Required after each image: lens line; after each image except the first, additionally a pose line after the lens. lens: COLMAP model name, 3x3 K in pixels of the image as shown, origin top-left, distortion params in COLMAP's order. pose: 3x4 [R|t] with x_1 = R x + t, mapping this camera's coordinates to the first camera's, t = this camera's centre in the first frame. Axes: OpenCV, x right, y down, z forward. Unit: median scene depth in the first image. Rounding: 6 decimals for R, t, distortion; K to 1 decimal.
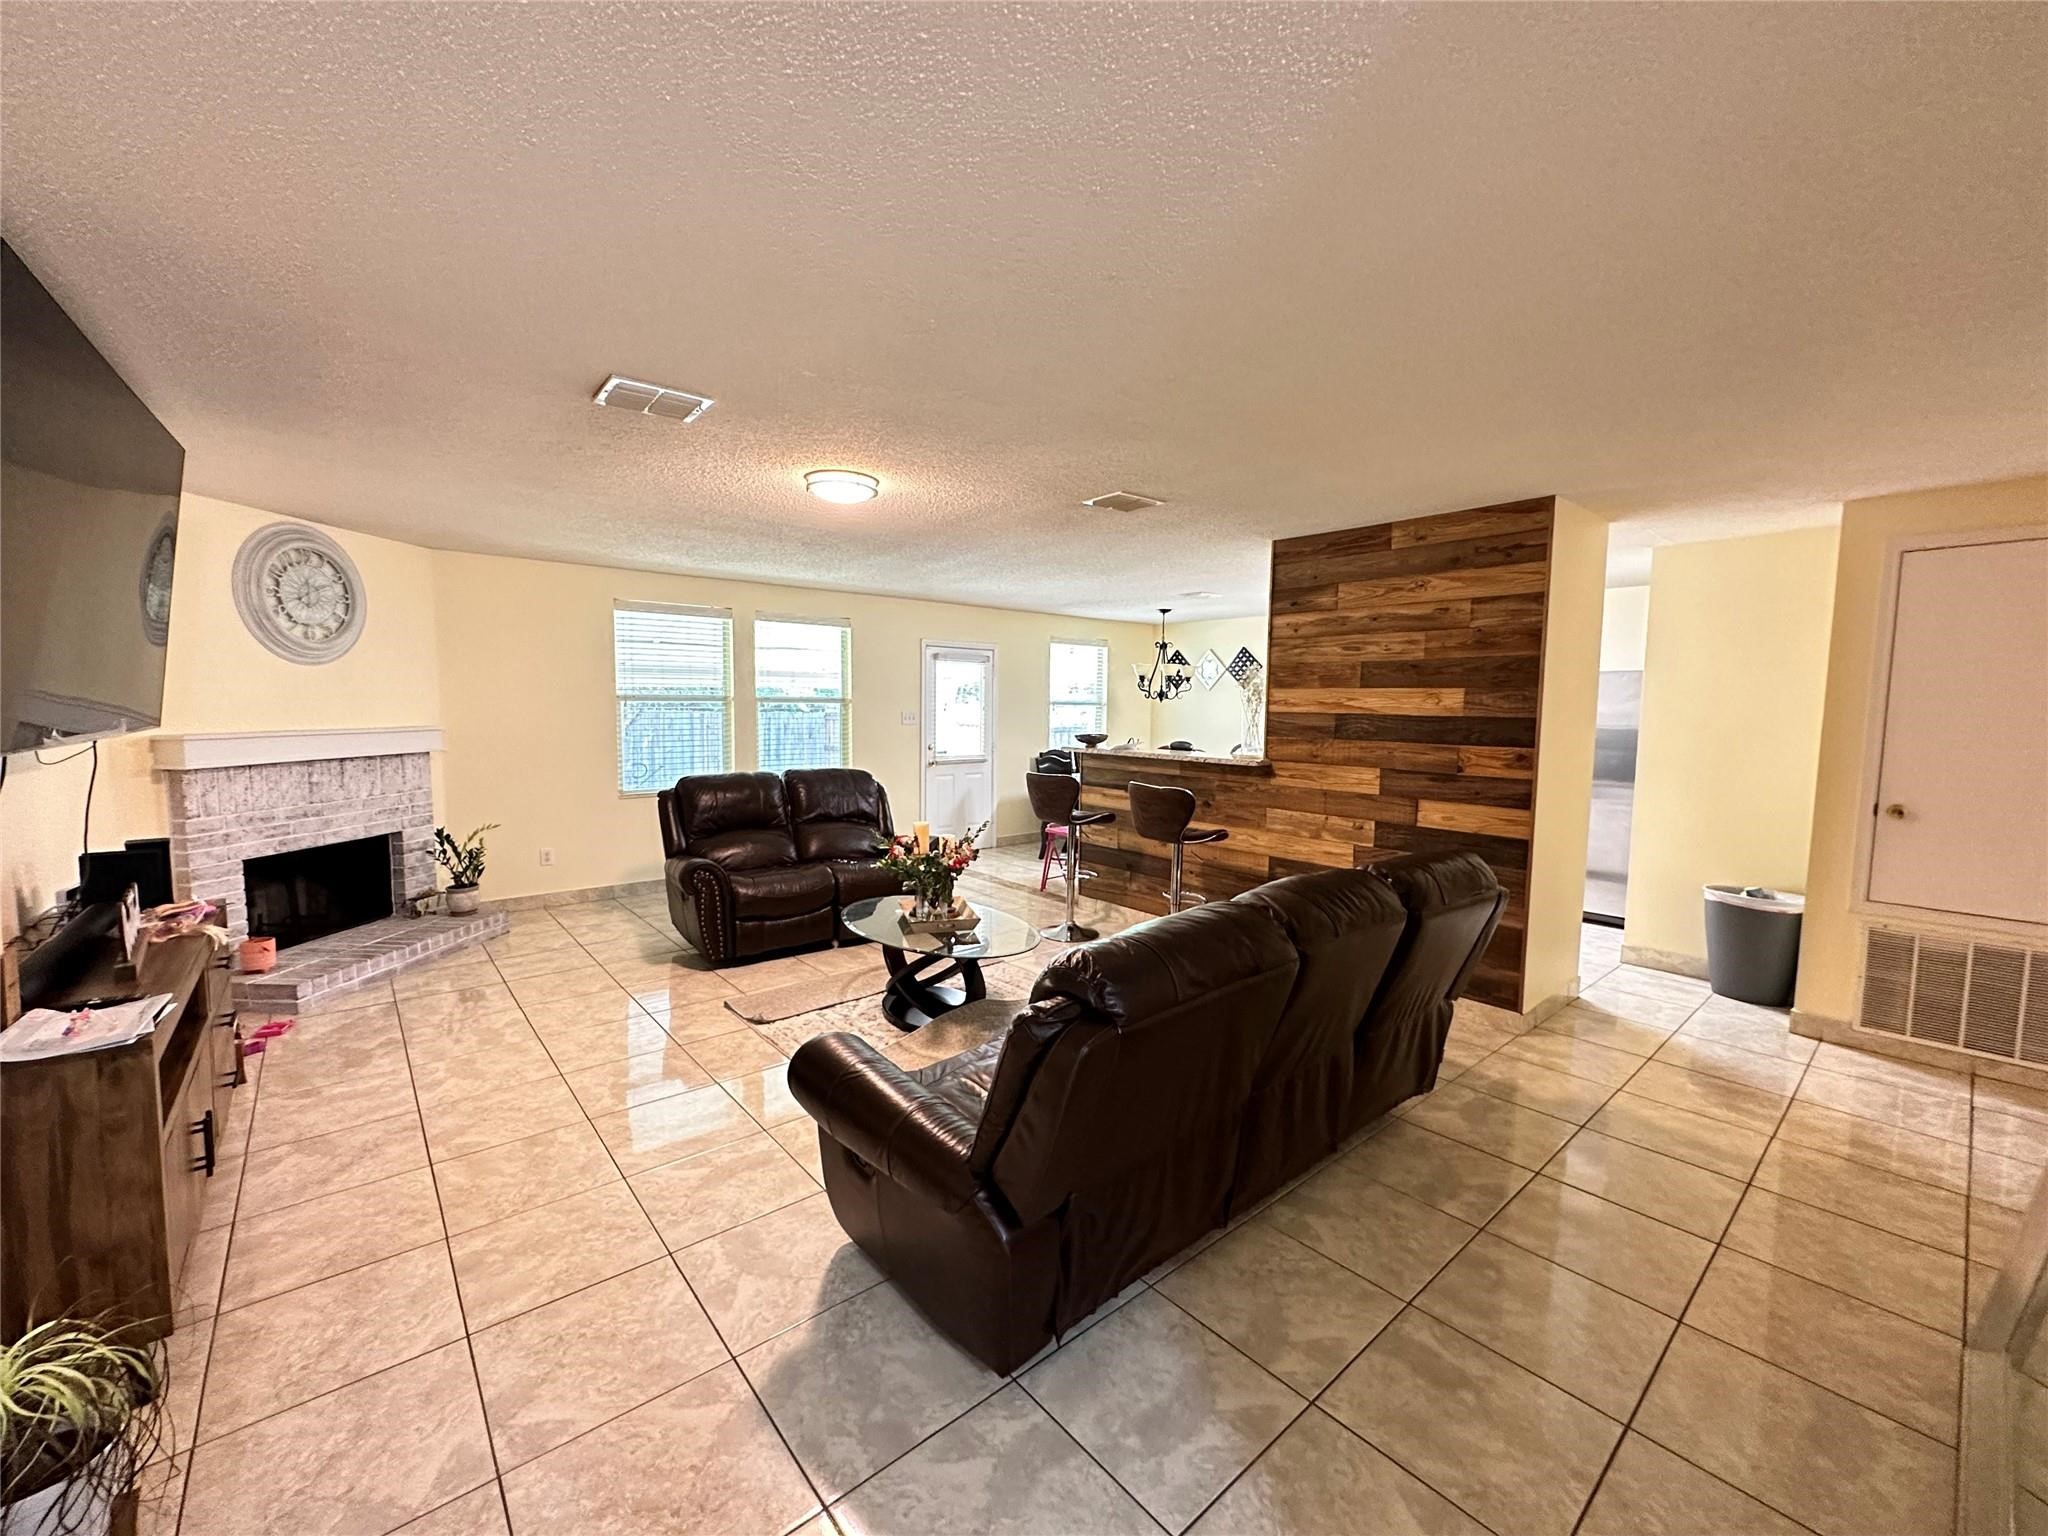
lens RADIAL K [[819.6, 0, 1026.5], [0, 819.6, 767.3], [0, 0, 1]] dist [0.000150, 0.000021]
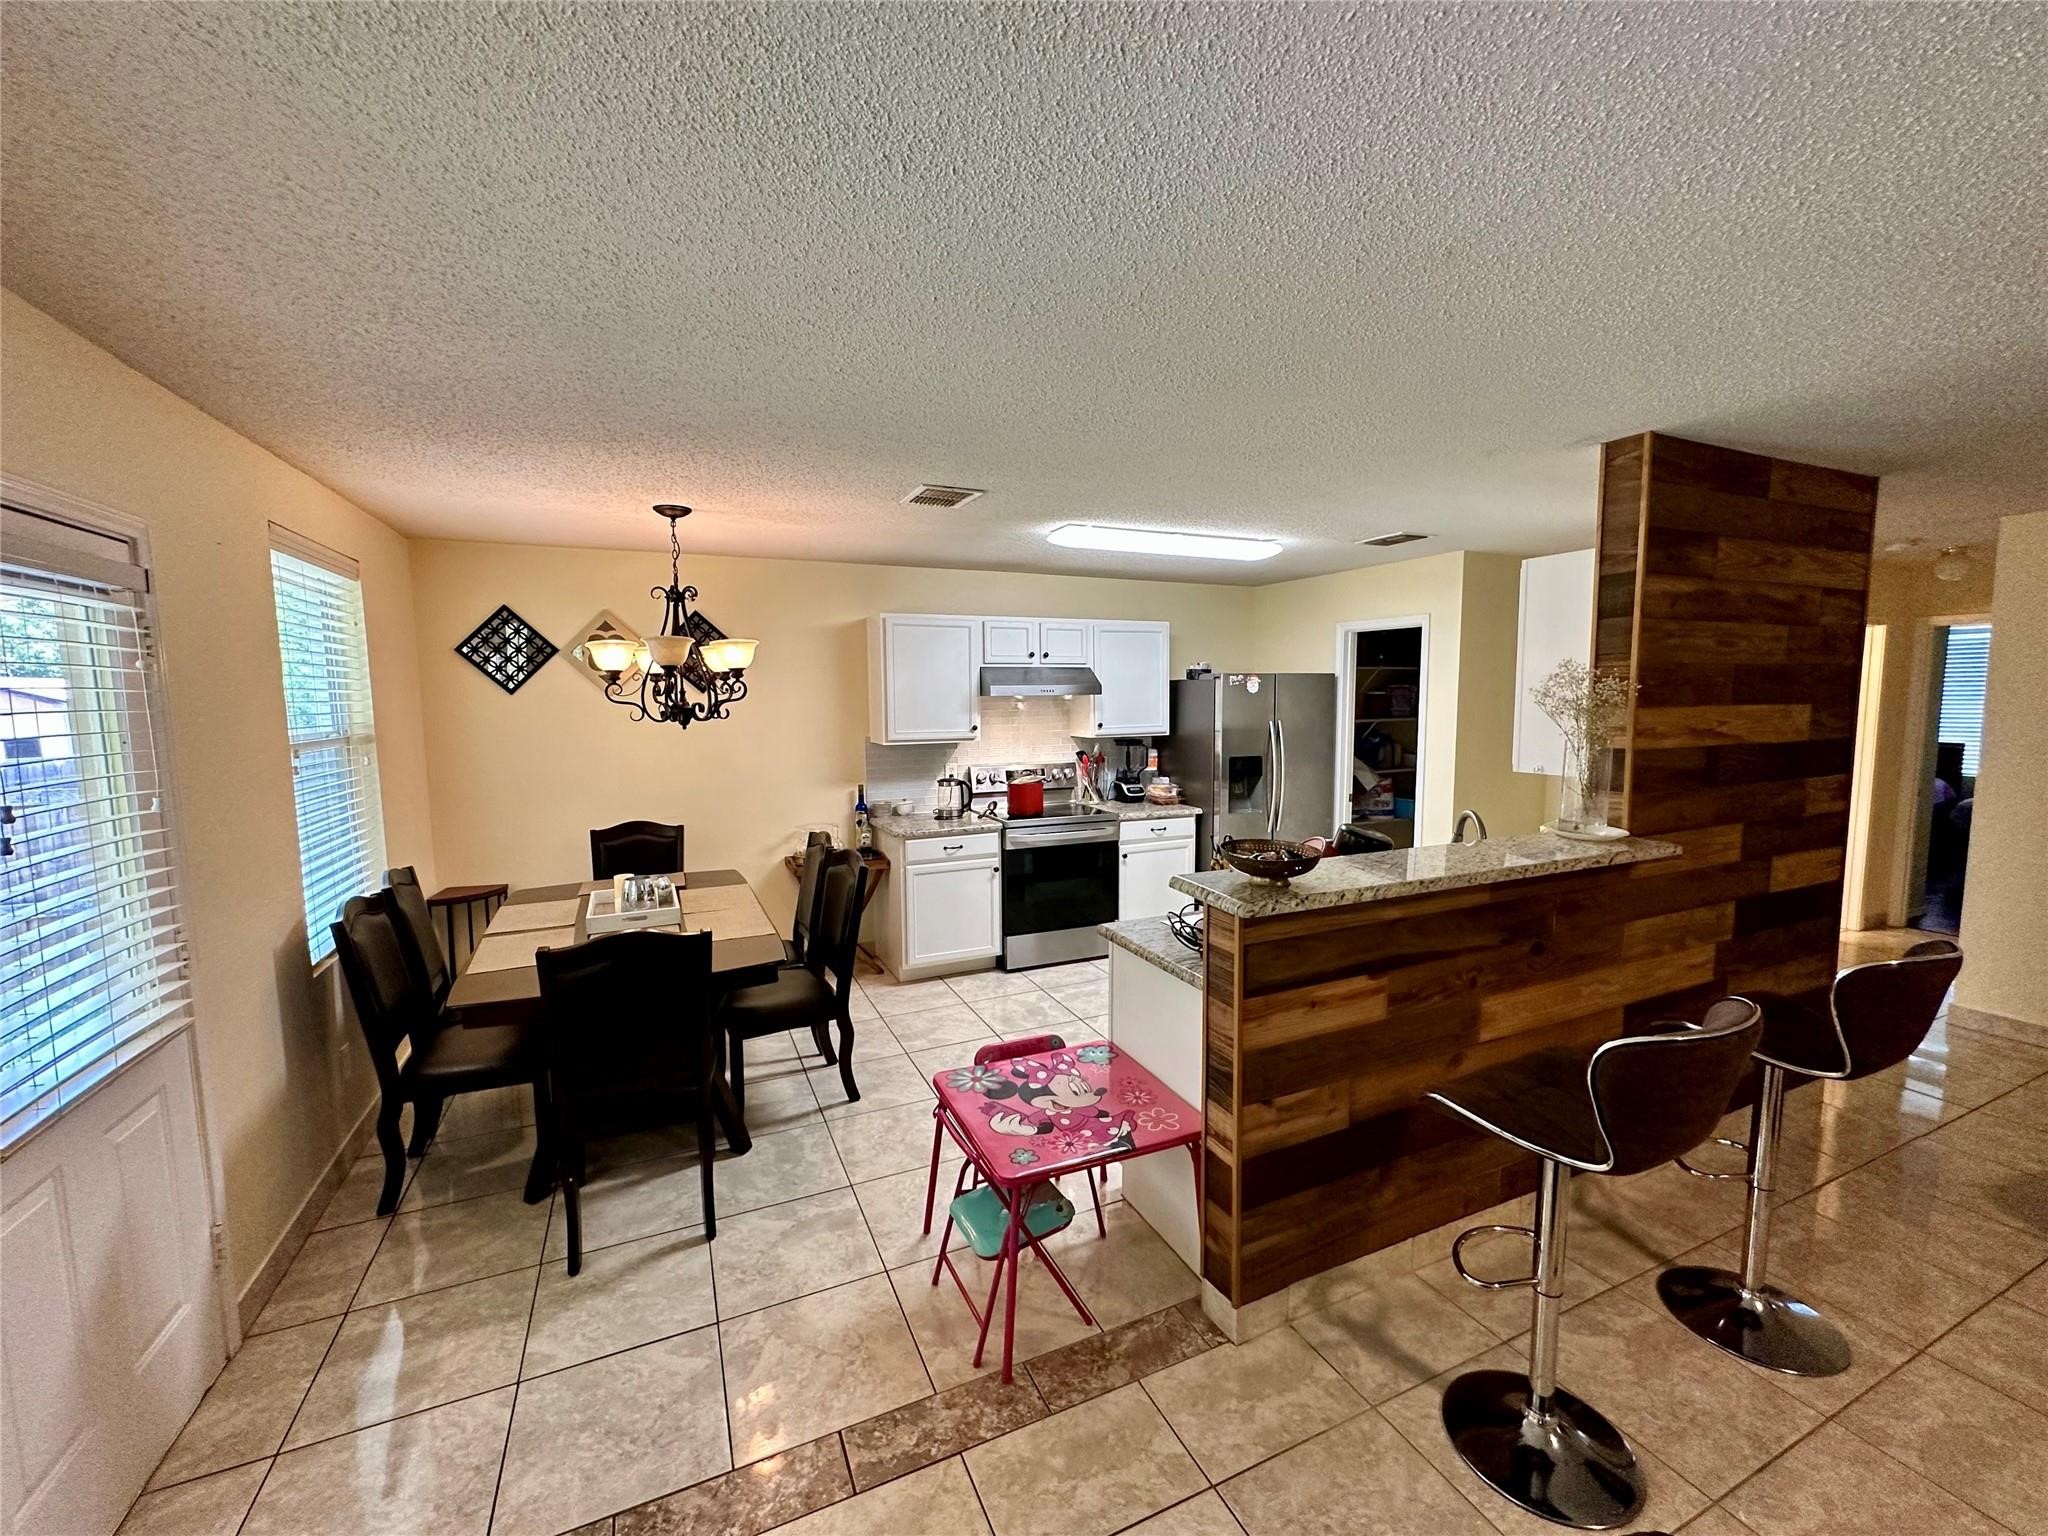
lens RADIAL K [[819.6, 0, 1026.5], [0, 819.6, 770.7], [0, 0, 1]] dist [0.000150, 0.000021]
pose [[0.277405, -0.109174, 0.954530, -0.363086], [0.087152, 0.992286, 0.088164, -0.146803], [-0.956792, 0.058732, 0.284779, 1.312149]]
